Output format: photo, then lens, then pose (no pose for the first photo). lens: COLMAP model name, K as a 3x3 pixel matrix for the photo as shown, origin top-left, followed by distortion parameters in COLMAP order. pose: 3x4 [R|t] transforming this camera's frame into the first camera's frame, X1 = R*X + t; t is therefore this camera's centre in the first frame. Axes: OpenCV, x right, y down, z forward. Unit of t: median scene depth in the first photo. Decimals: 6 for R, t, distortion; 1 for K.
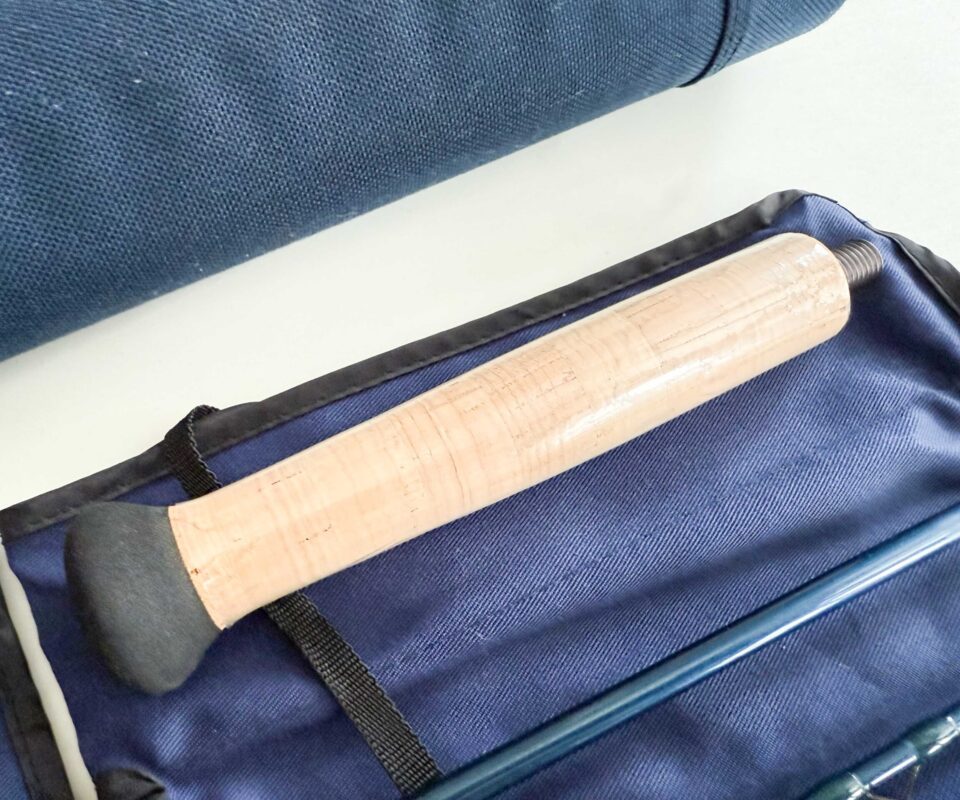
lens RADIAL K [[772.9, 0, 425.4], [0, 772.9, 400.7], [0, 0, 1]] dist [-0.010611, -0.004360]
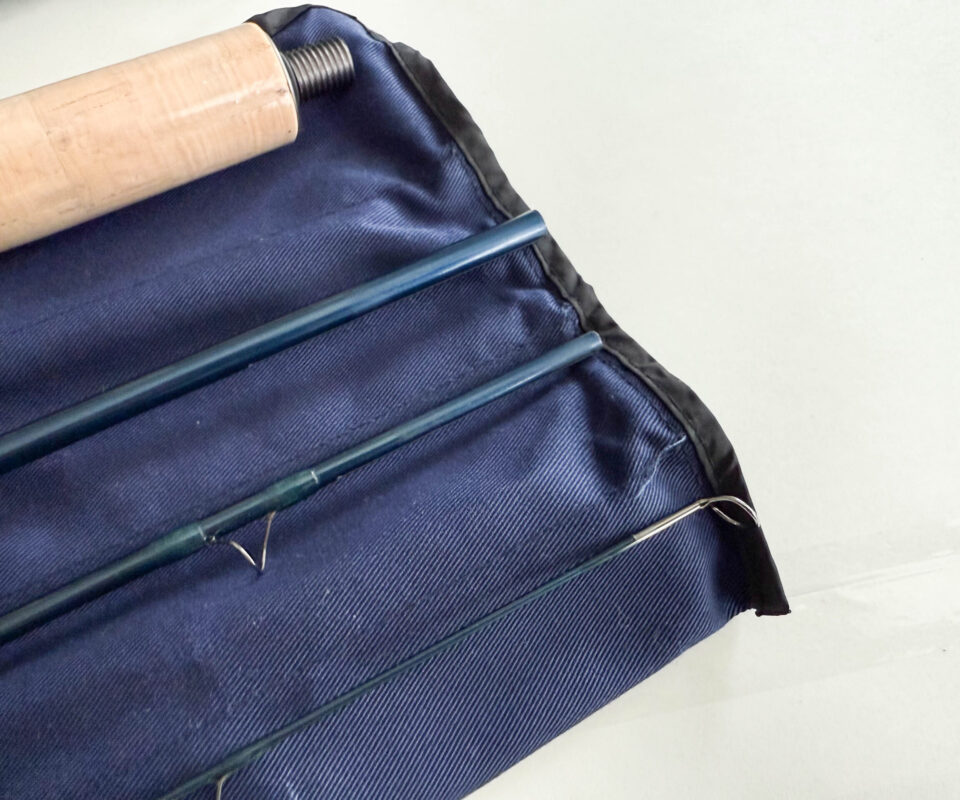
lens RADIAL K [[772.9, 0, 425.4], [0, 772.9, 400.7], [0, 0, 1]] dist [-0.010611, -0.004360]
pose [[0.999328, -0.029321, 0.021976, 0.701849], [0.029355, 0.999568, -0.001220, 0.287256], [-0.021931, 0.001864, 0.999758, 0.002059]]
